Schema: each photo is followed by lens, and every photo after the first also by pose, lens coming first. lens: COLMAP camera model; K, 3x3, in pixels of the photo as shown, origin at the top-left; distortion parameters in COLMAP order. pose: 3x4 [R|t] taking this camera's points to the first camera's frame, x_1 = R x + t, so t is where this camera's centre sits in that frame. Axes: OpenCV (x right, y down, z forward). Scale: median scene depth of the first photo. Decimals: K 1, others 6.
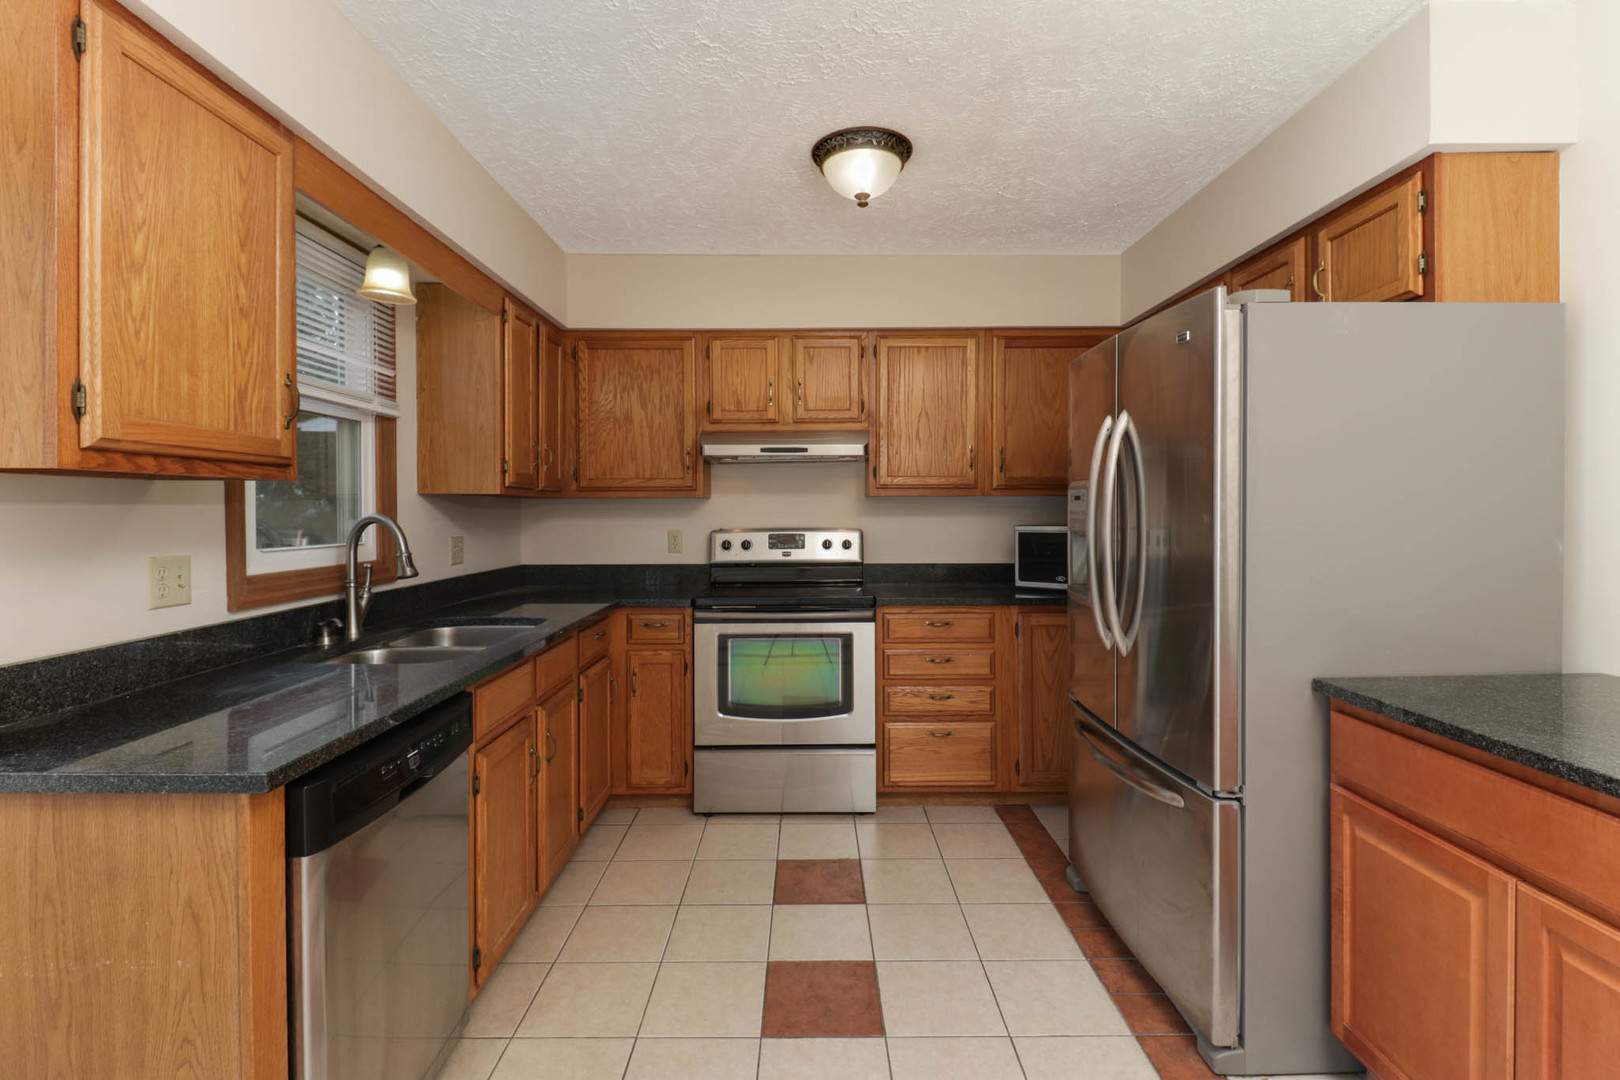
lens RADIAL K [[749.1, 0, 807.2], [0, 749.1, 519.4], [0, 0, 1]] dist [0.020290, -0.011559]
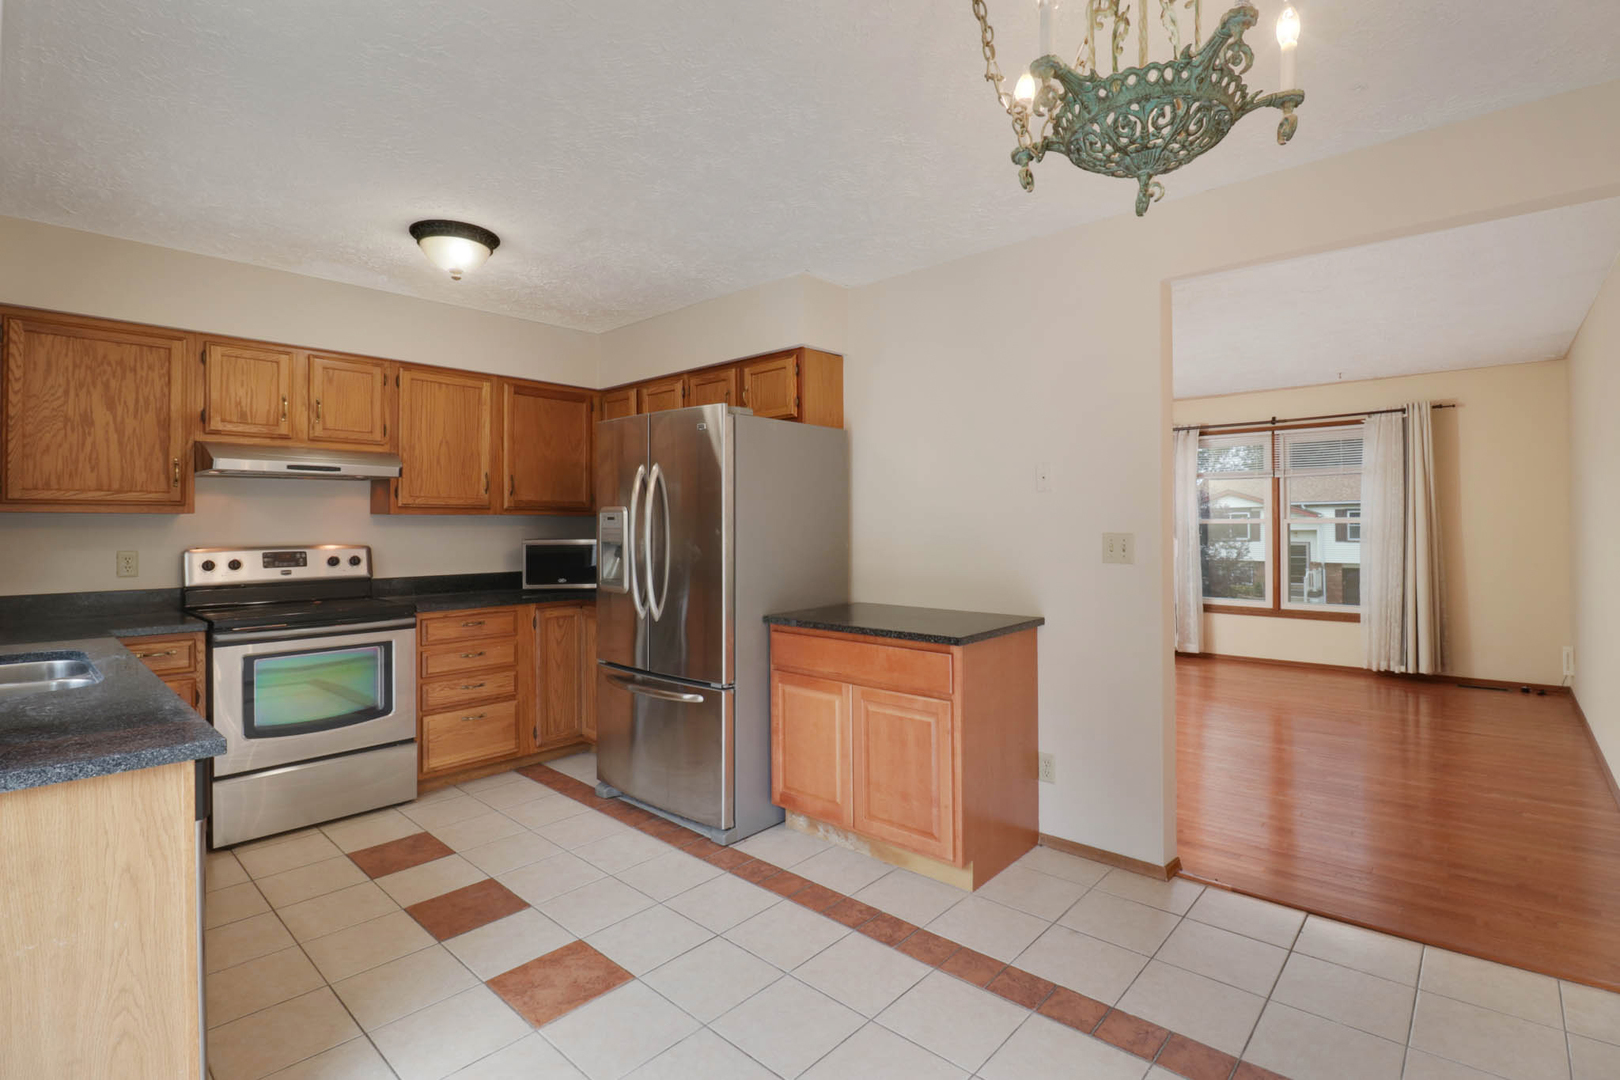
lens RADIAL K [[749.8, 0, 820.6], [0, 749.8, 522.4], [0, 0, 1]] dist [0.000738, -0.005908]
pose [[0.669163, 0.003608, 0.743107, -0.331839], [0.009891, 0.999856, -0.013761, 0.001715], [-0.743050, 0.016559, 0.669031, -0.192695]]
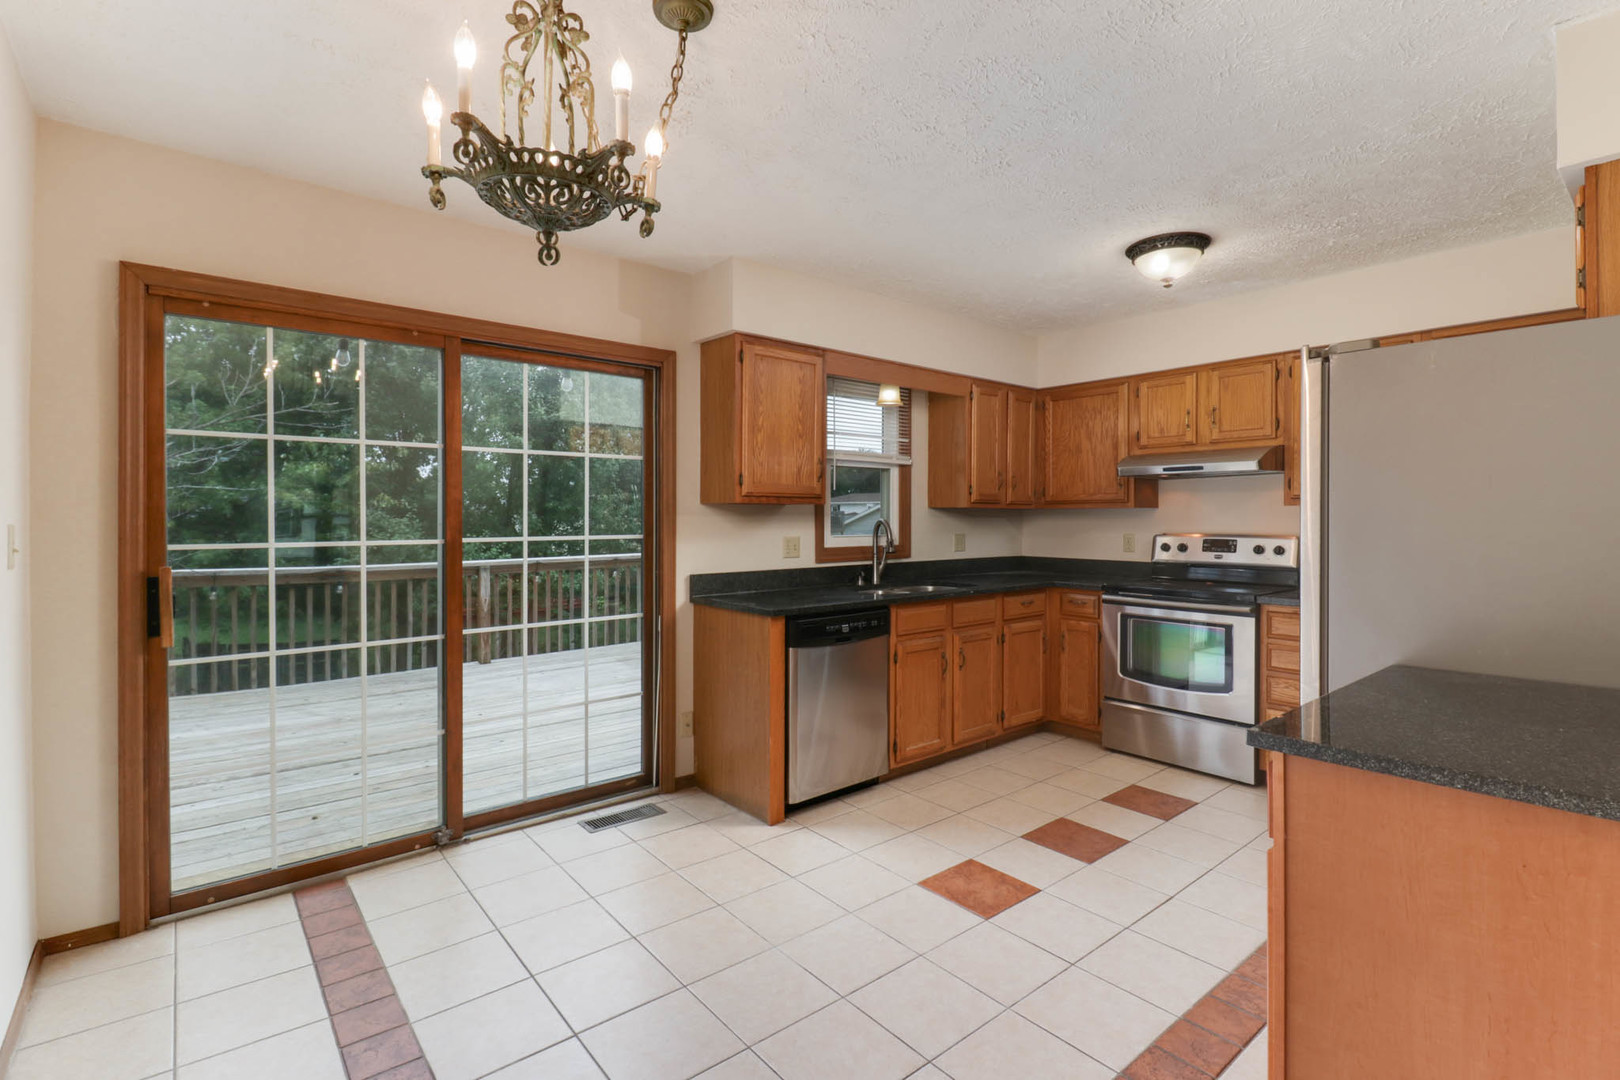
lens RADIAL K [[749.8, 0, 820.6], [0, 749.8, 522.4], [0, 0, 1]] dist [0.000738, -0.005908]
pose [[0.642763, 0.009634, -0.766004, 0.529751], [-0.013321, 0.999910, 0.001397, 0.000406], [0.765949, 0.009306, 0.642834, -0.230613]]
